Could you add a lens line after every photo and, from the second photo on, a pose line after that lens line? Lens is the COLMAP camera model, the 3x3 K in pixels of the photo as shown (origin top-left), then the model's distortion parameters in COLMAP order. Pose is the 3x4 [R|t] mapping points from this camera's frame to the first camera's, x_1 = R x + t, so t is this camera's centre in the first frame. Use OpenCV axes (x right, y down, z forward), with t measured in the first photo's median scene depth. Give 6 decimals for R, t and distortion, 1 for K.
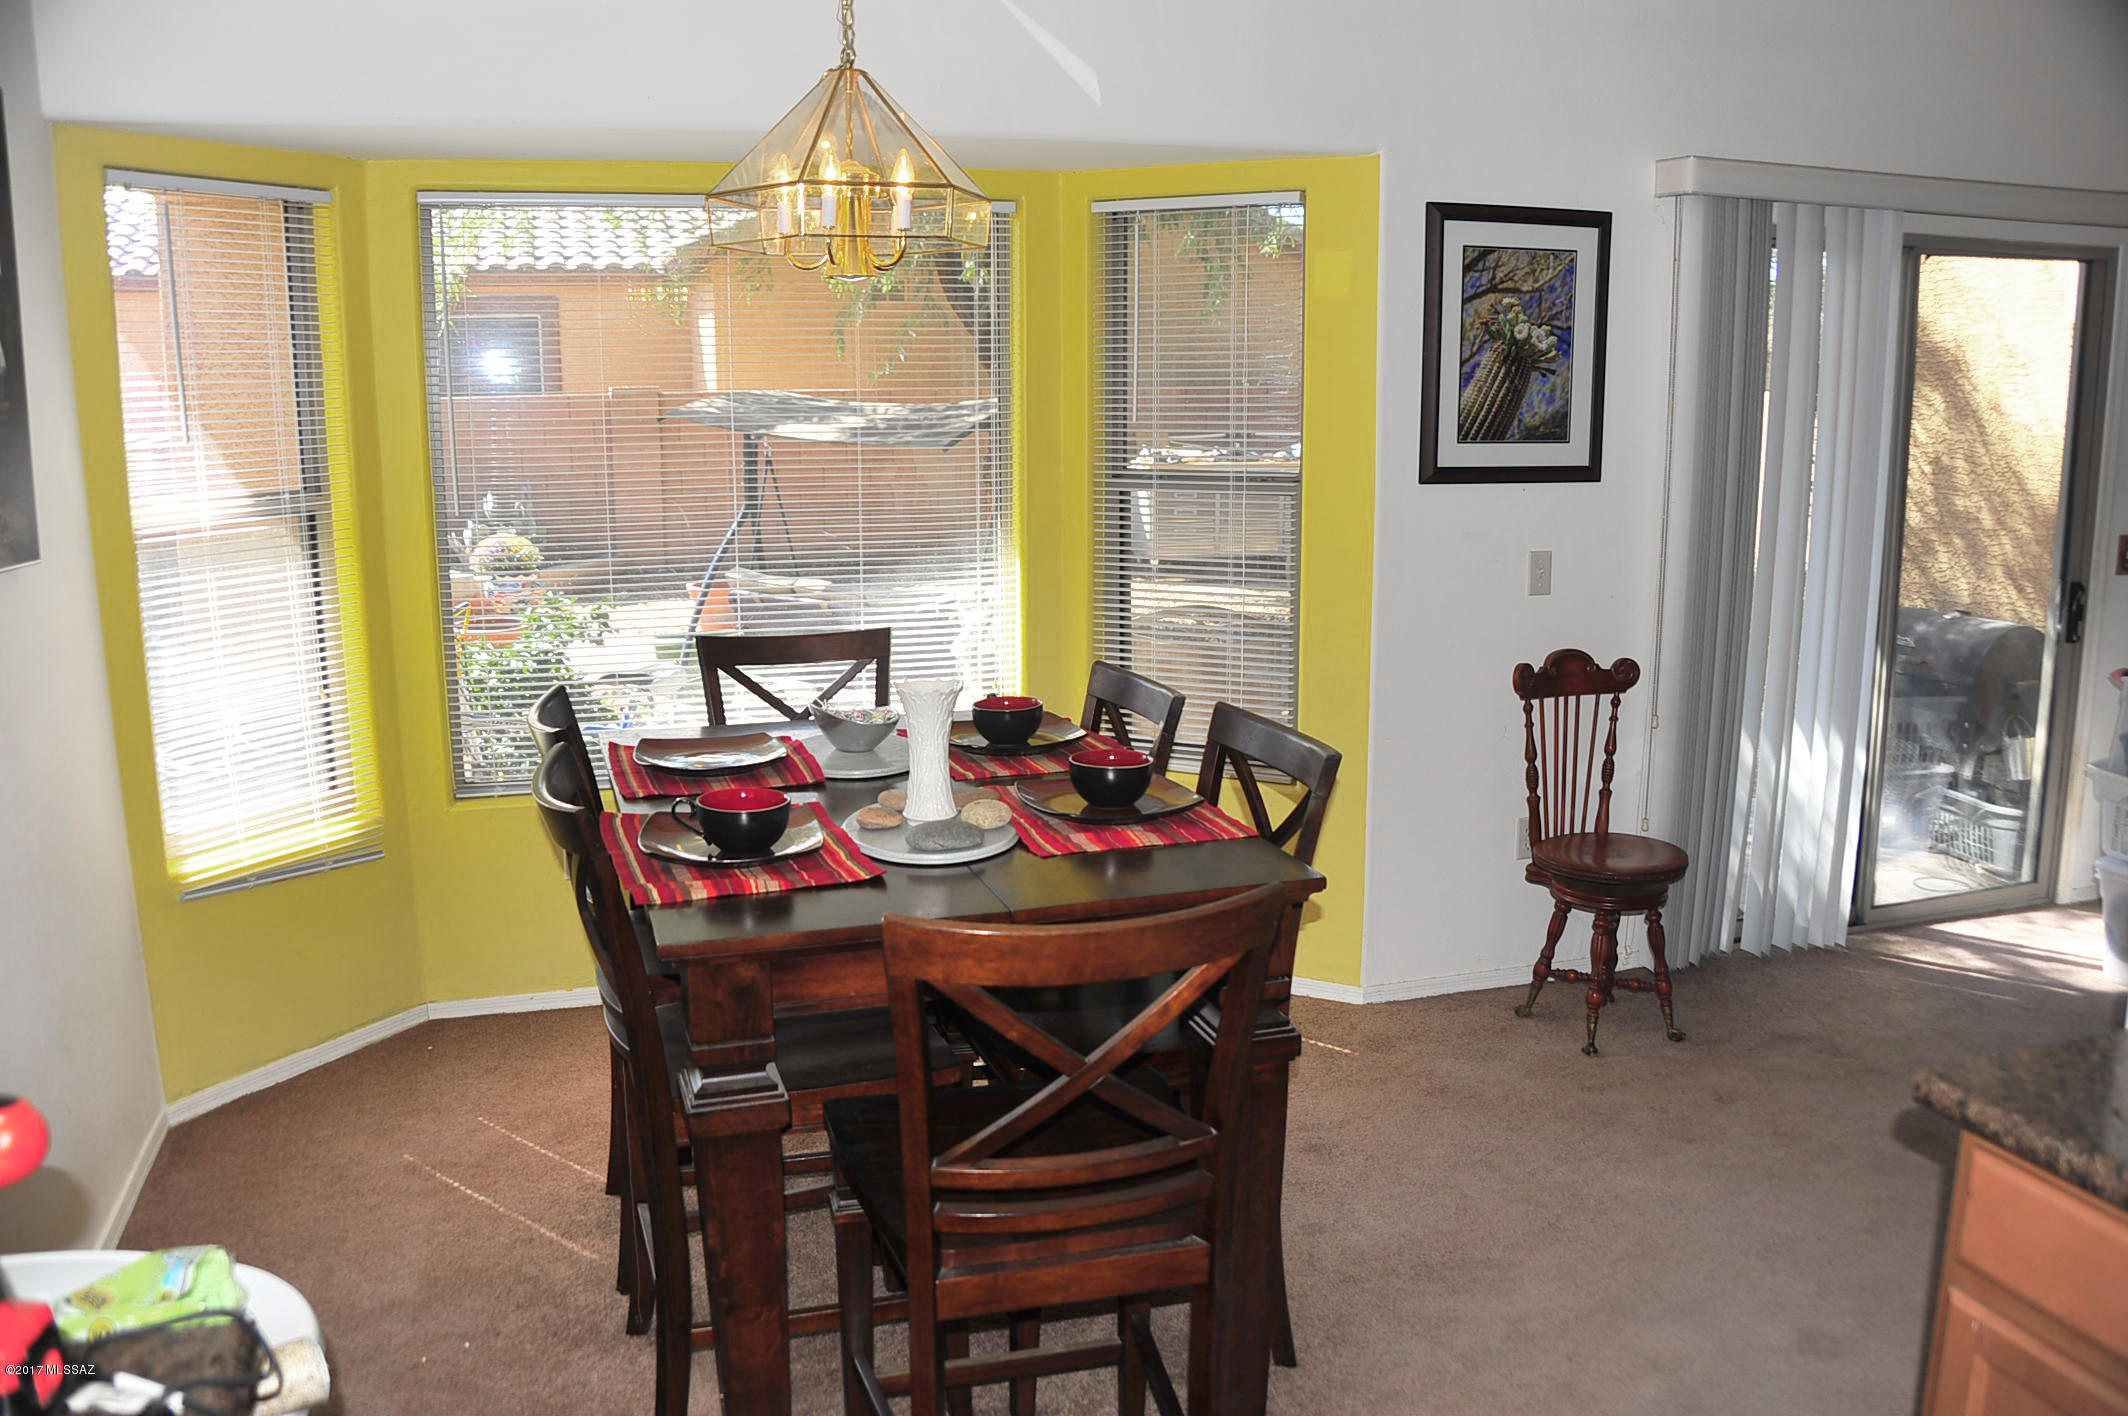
lens RADIAL K [[1721.3, 0, 1059.2], [0, 1721.3, 732.4], [0, 0, 1]] dist [-0.185601, 0.088838]
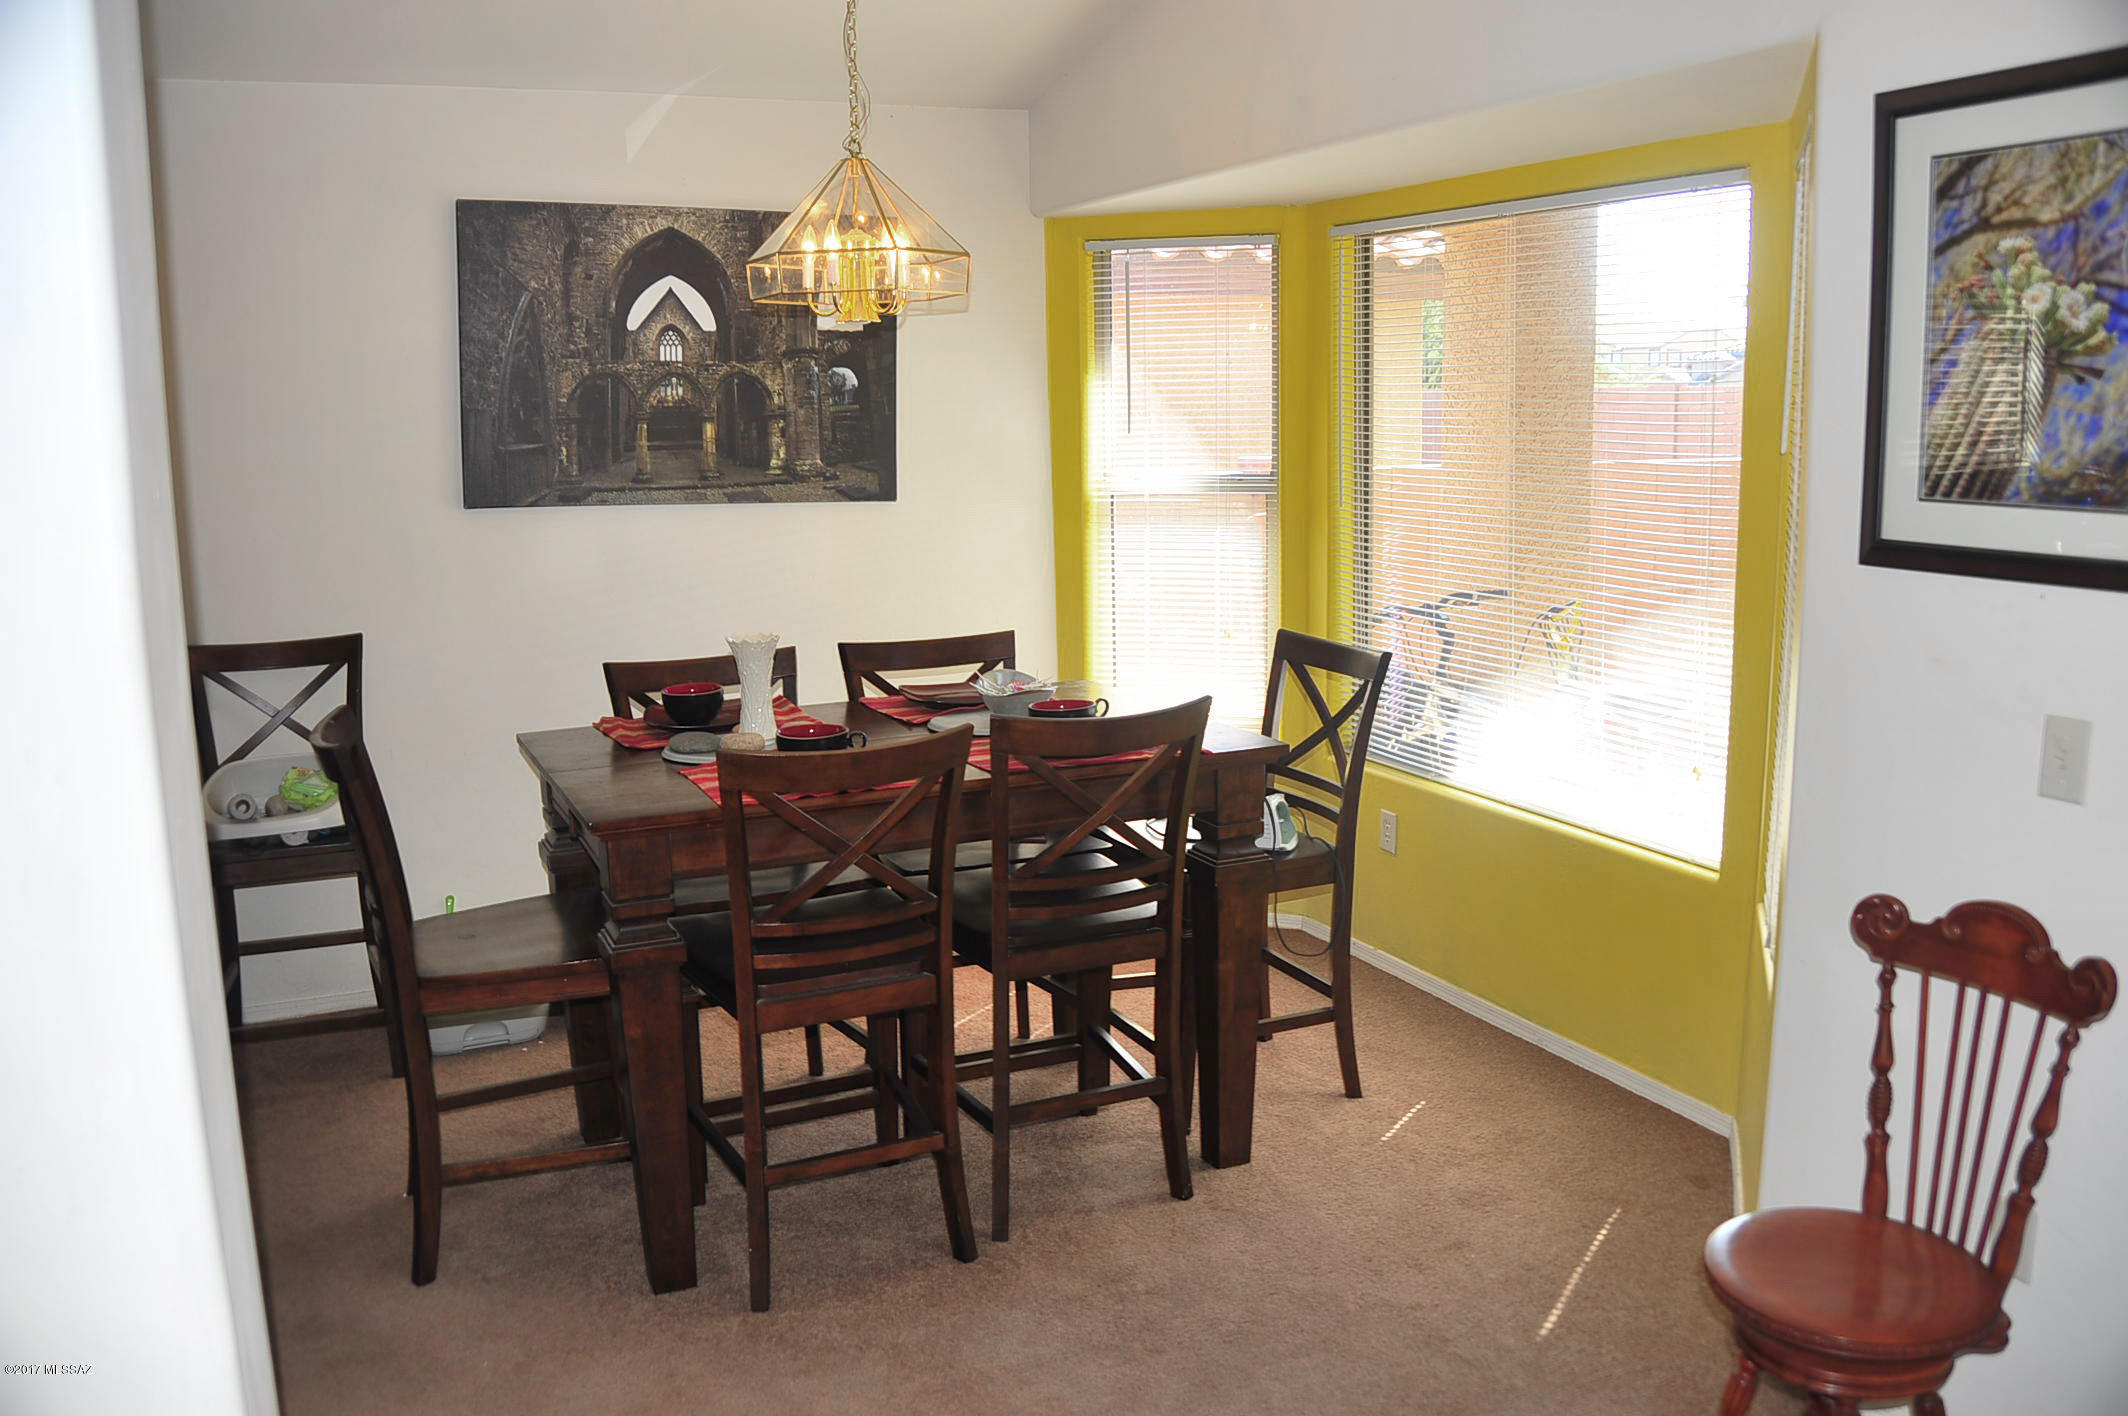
lens RADIAL K [[1721.3, 0, 1059.2], [0, 1721.3, 732.4], [0, 0, 1]] dist [-0.185601, 0.088838]
pose [[0.121352, 0.186022, -0.975023, 0.761086], [-0.187615, 0.968875, 0.161499, -0.129687], [0.974718, 0.163331, 0.152475, 0.643558]]
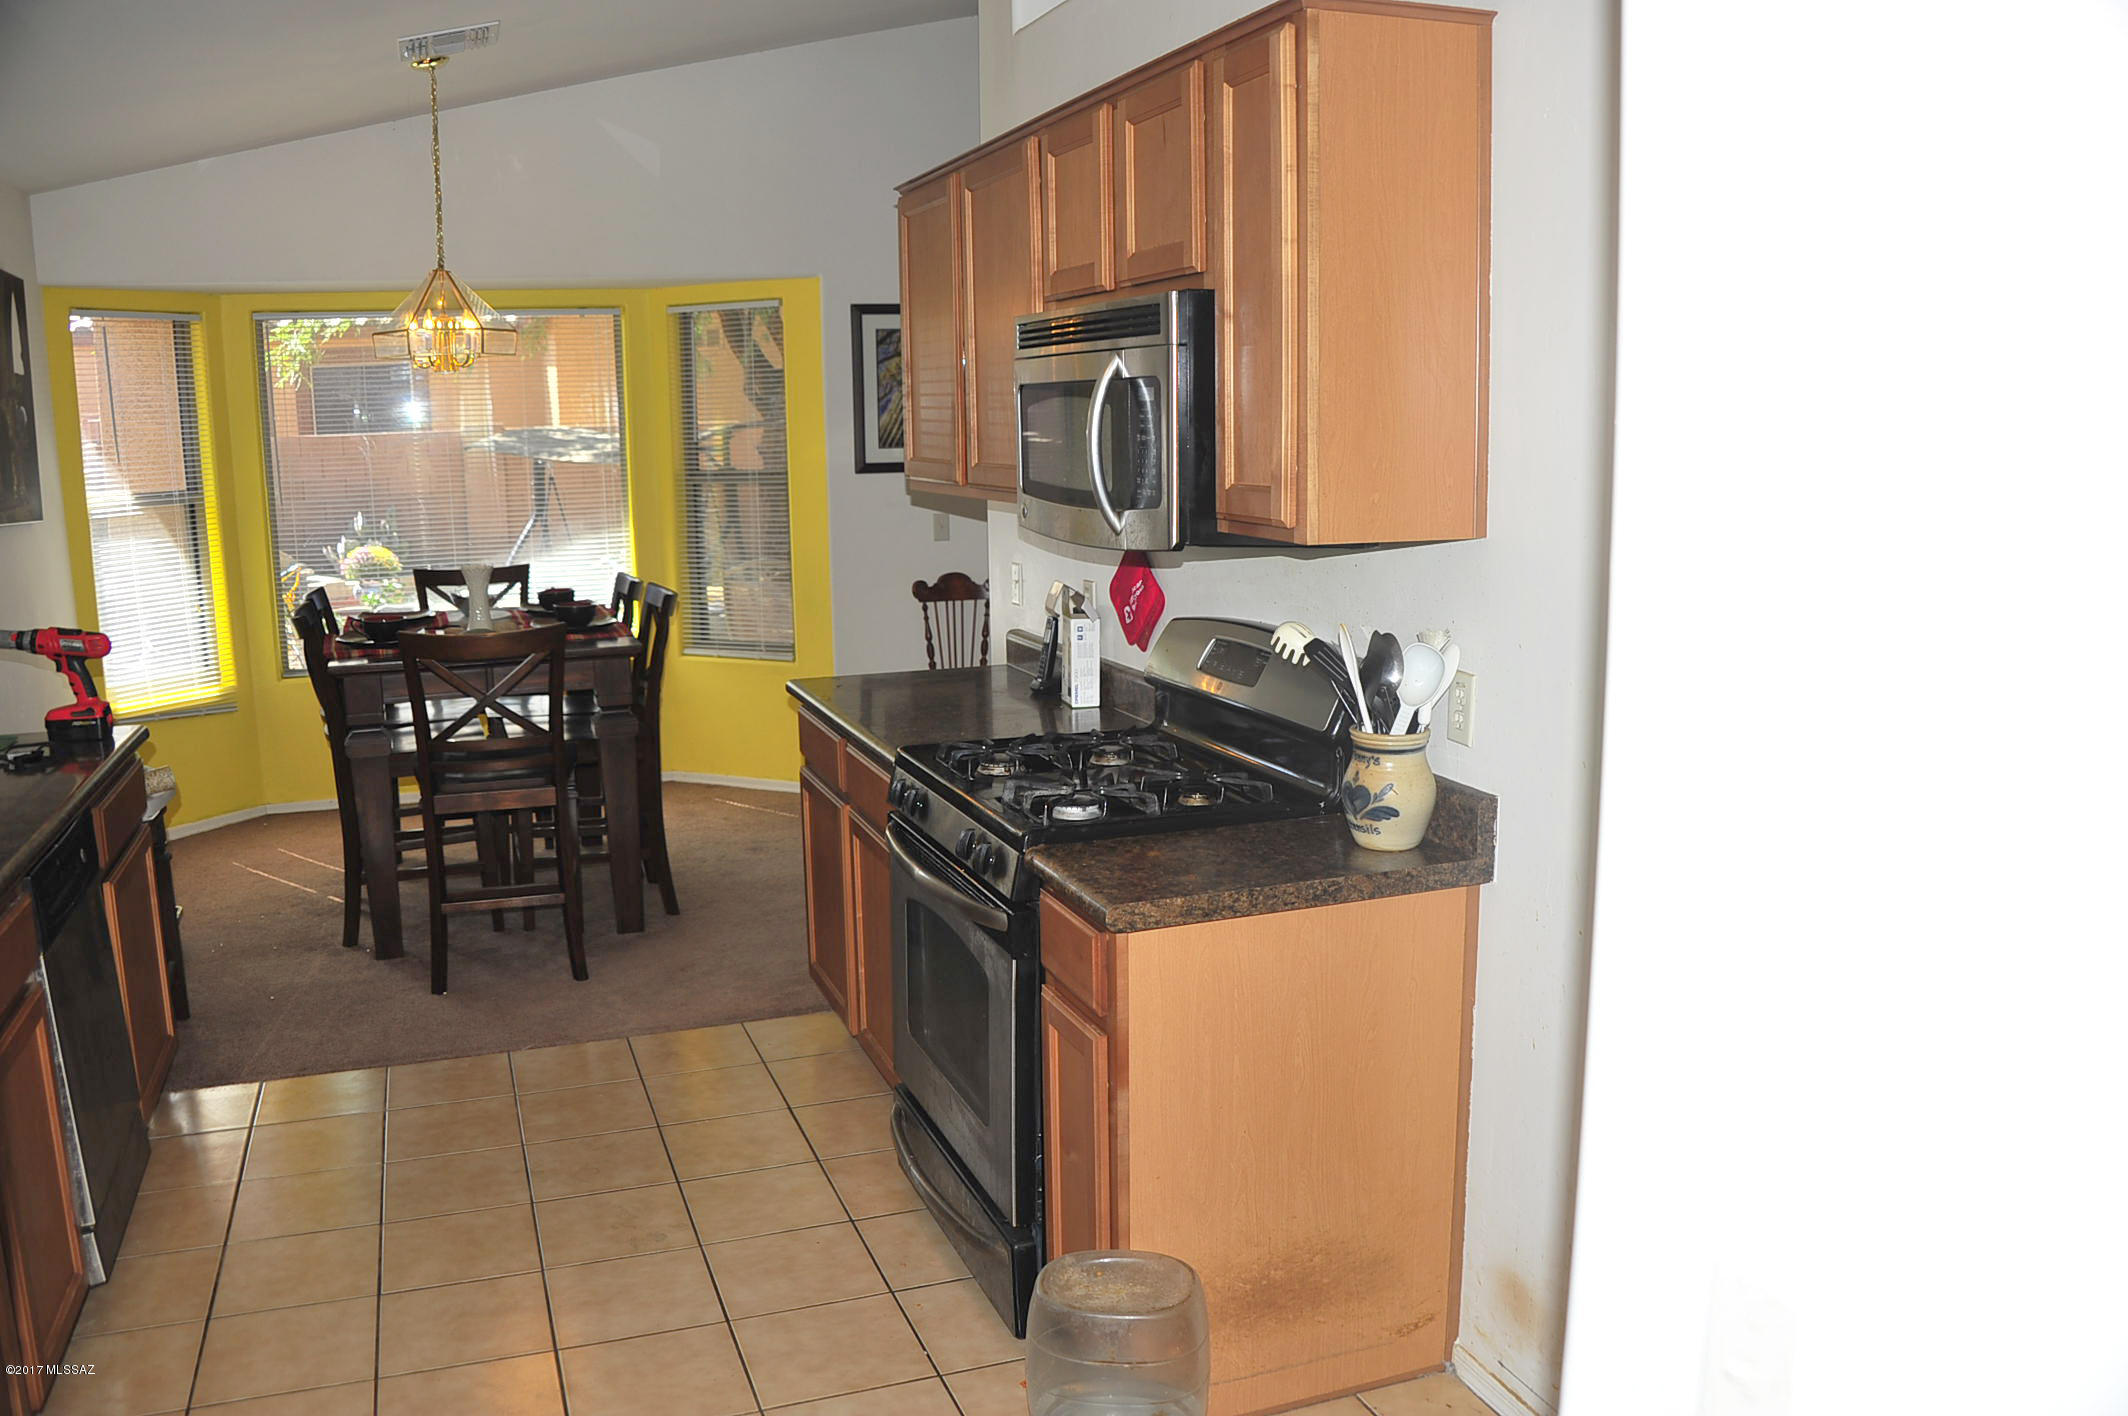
lens RADIAL K [[1692.0, 0, 1060.2], [0, 1692.0, 738.3], [0, 0, 1]] dist [-0.171574, 0.082630]
pose [[0.998609, -0.018499, 0.049367, 0.326354], [0.019115, 0.999745, -0.012049, 0.135590], [-0.049131, 0.012976, 0.998708, -0.643554]]
